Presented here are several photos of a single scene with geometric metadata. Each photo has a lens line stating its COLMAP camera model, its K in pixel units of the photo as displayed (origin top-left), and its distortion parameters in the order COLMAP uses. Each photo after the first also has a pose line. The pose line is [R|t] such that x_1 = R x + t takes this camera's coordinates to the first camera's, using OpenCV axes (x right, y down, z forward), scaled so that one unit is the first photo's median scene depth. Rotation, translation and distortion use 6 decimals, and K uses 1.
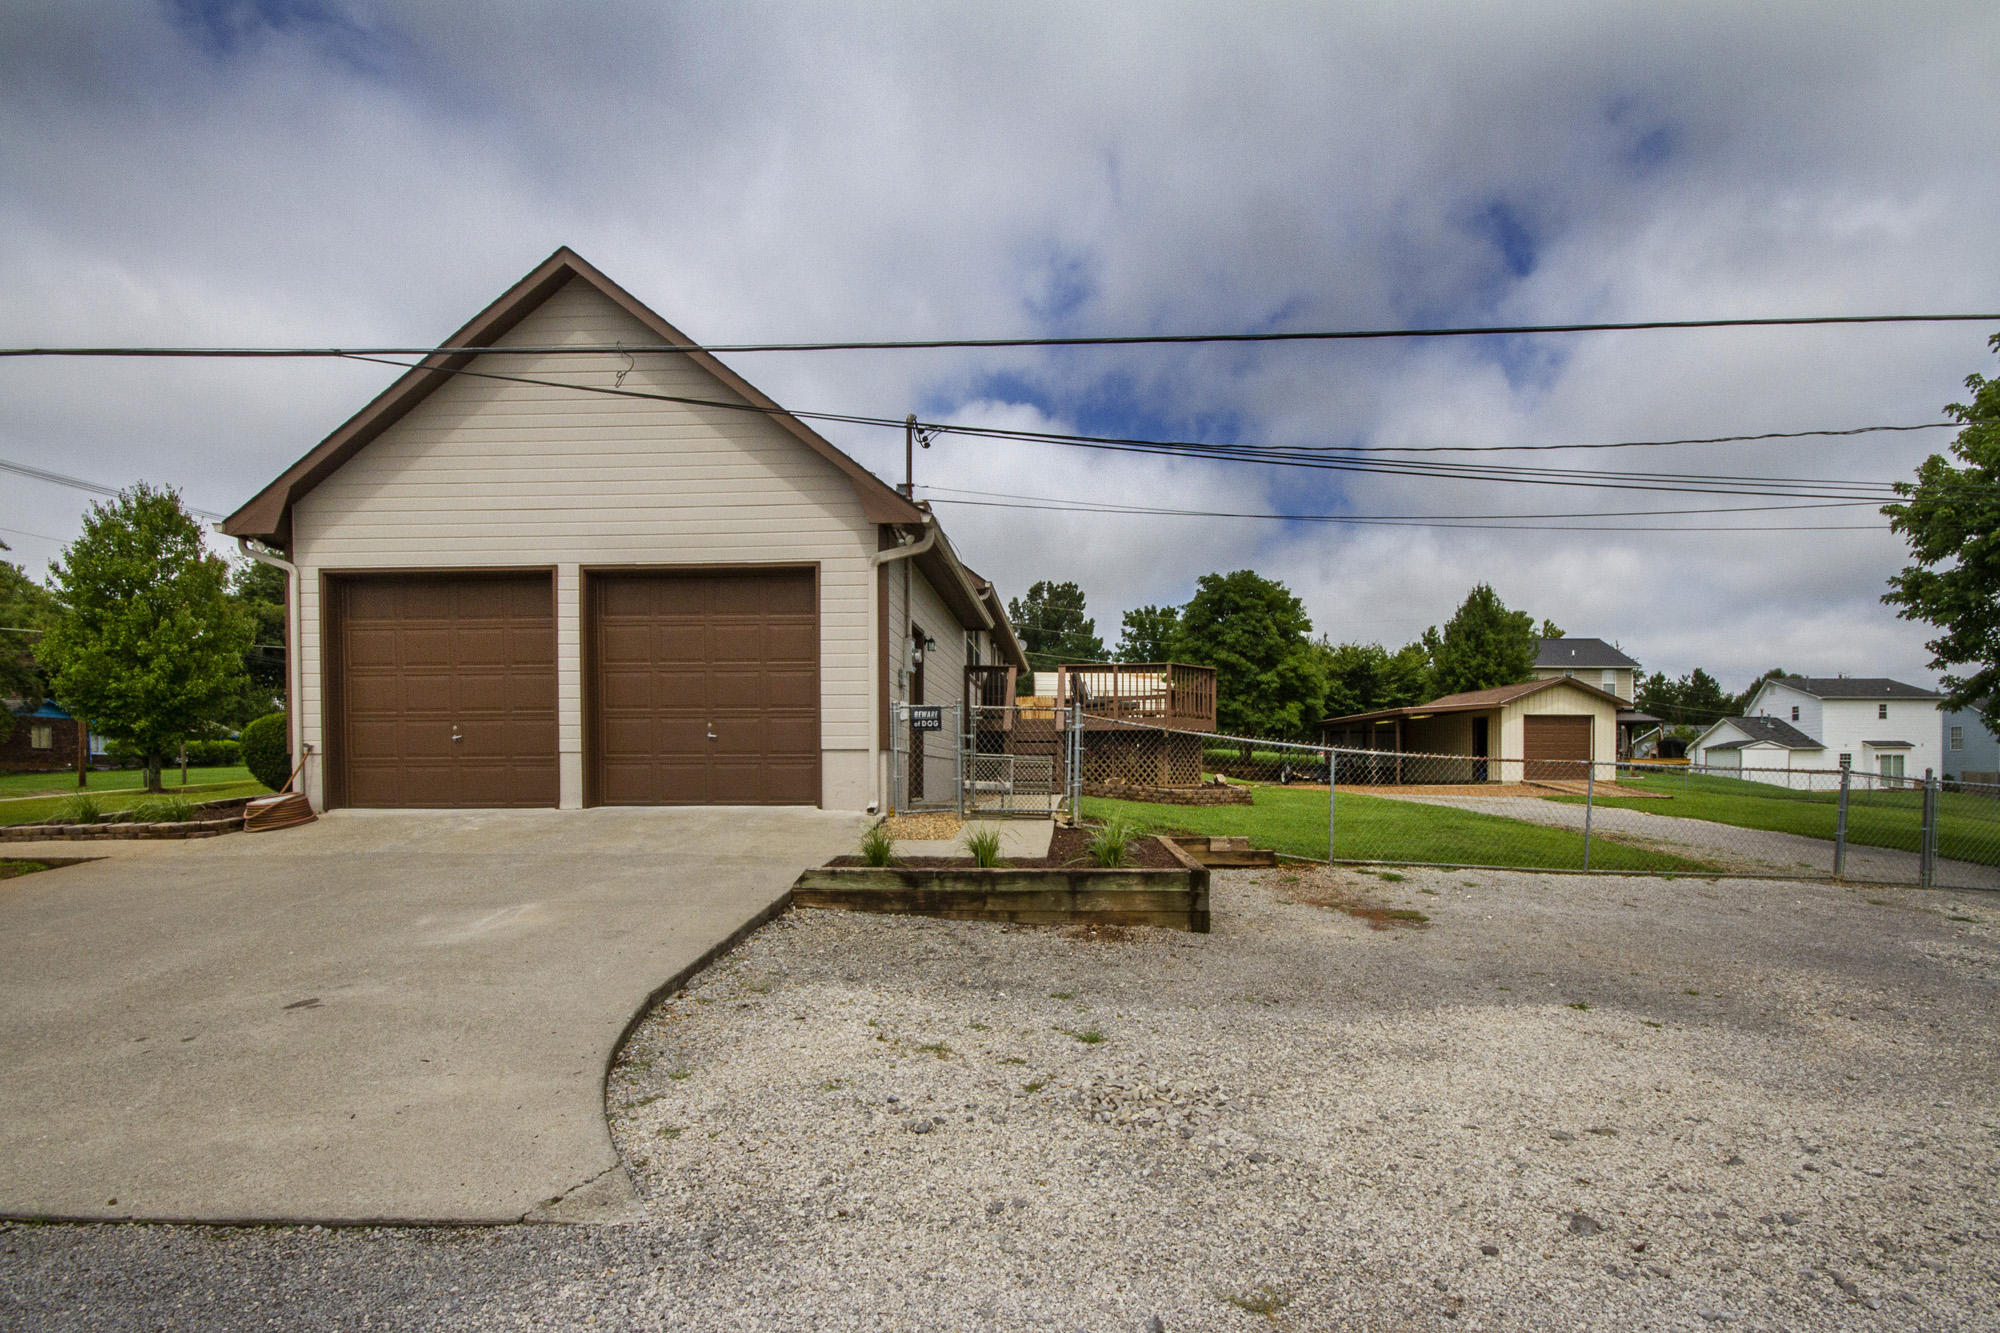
lens RADIAL K [[954.6, 0, 1006.1], [0, 954.6, 737.5], [0, 0, 1]] dist [-0.002085, 0.000171]
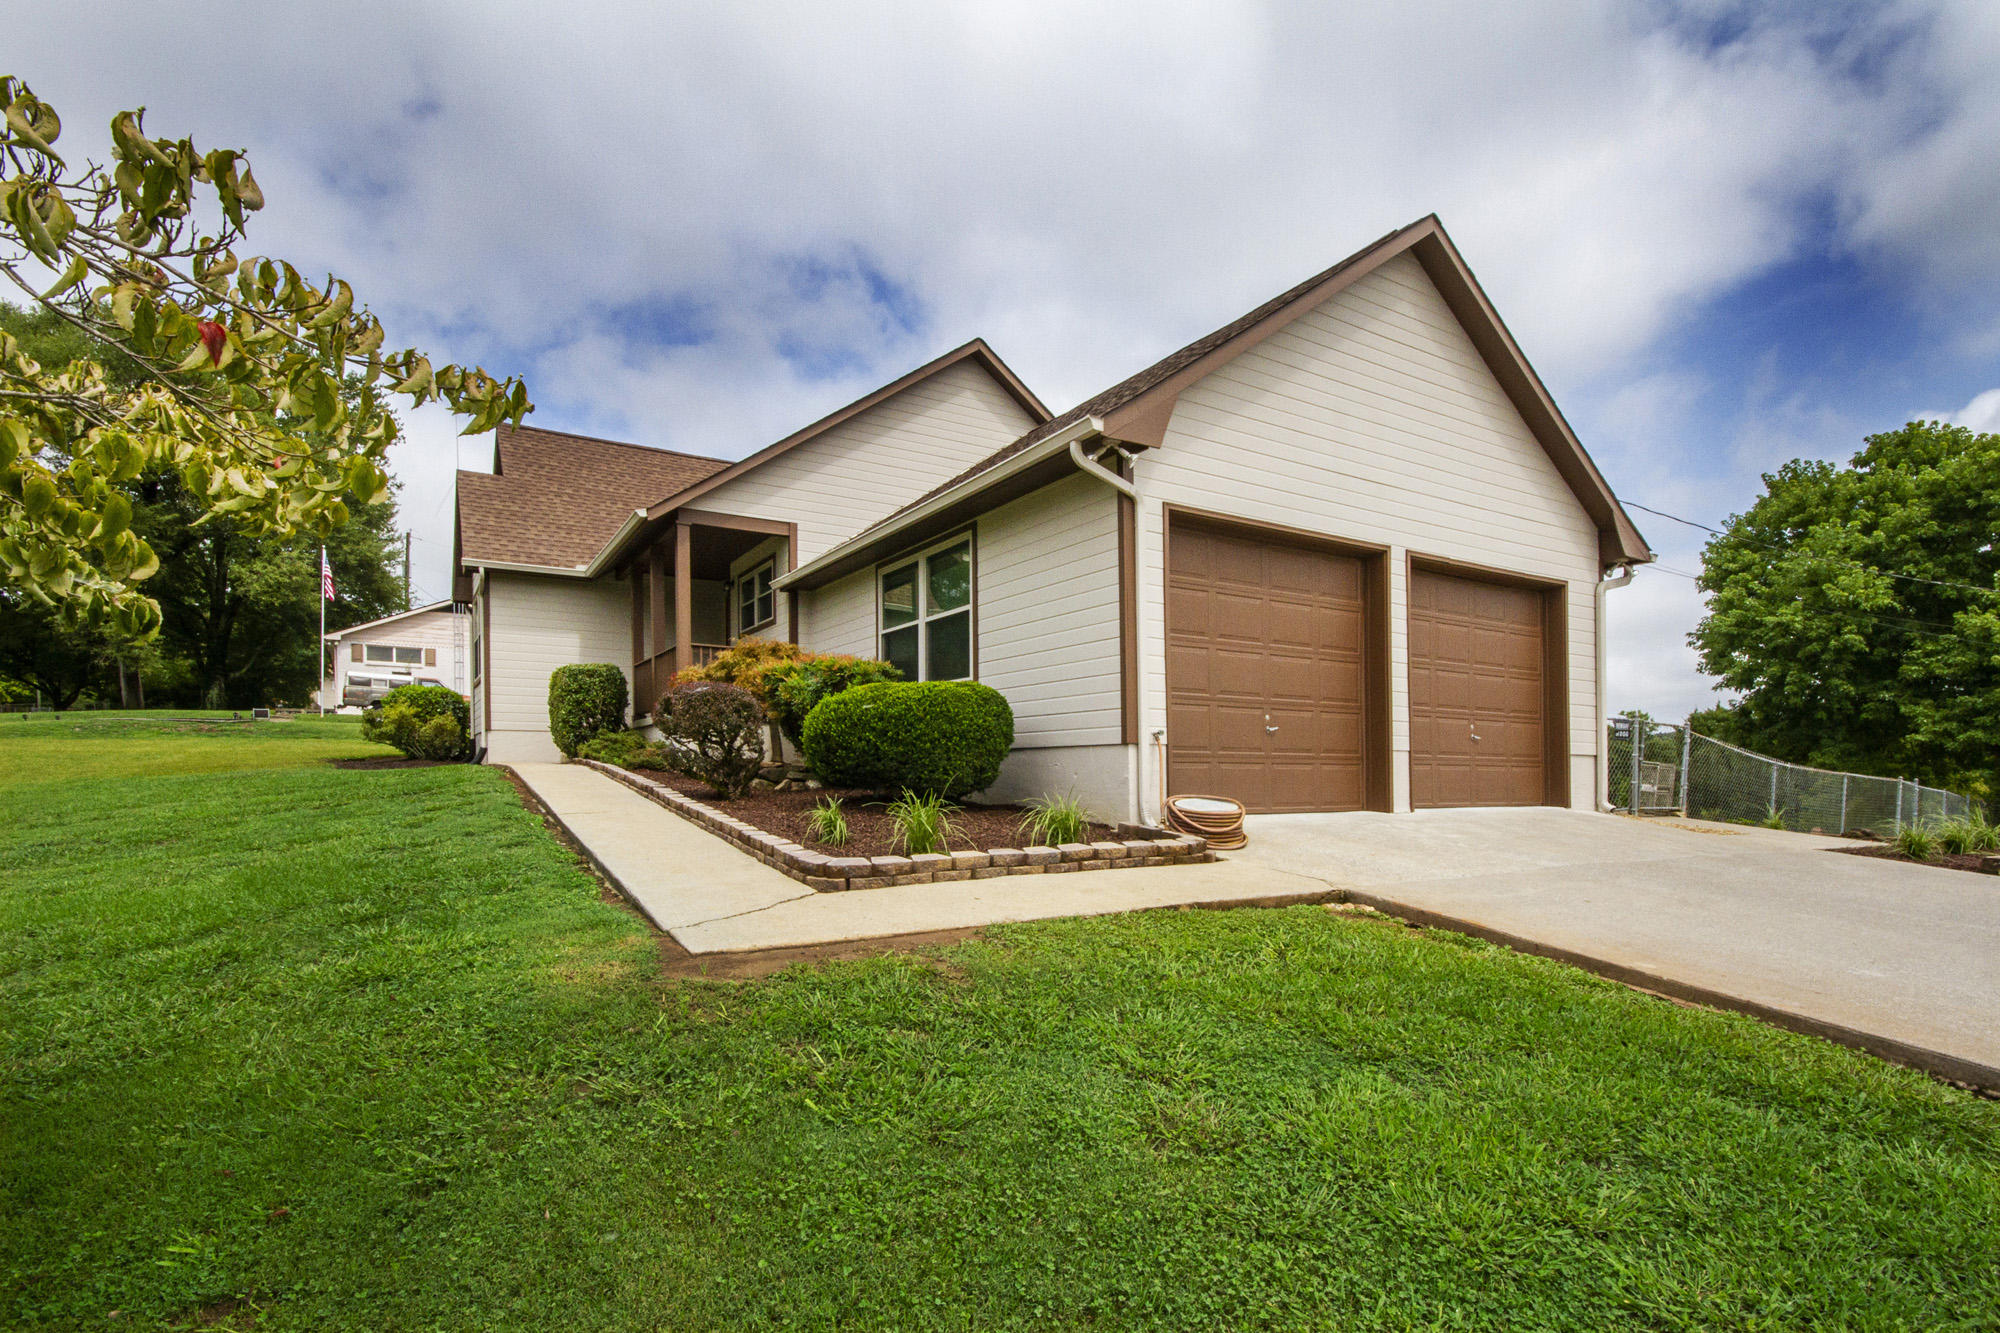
lens RADIAL K [[954.6, 0, 1006.1], [0, 954.6, 737.5], [0, 0, 1]] dist [-0.002085, 0.000171]
pose [[0.826371, 0.035867, 0.561982, -1.285721], [-0.016121, 0.999067, -0.040058, 0.046112], [-0.562895, 0.024043, 0.826179, 0.454676]]
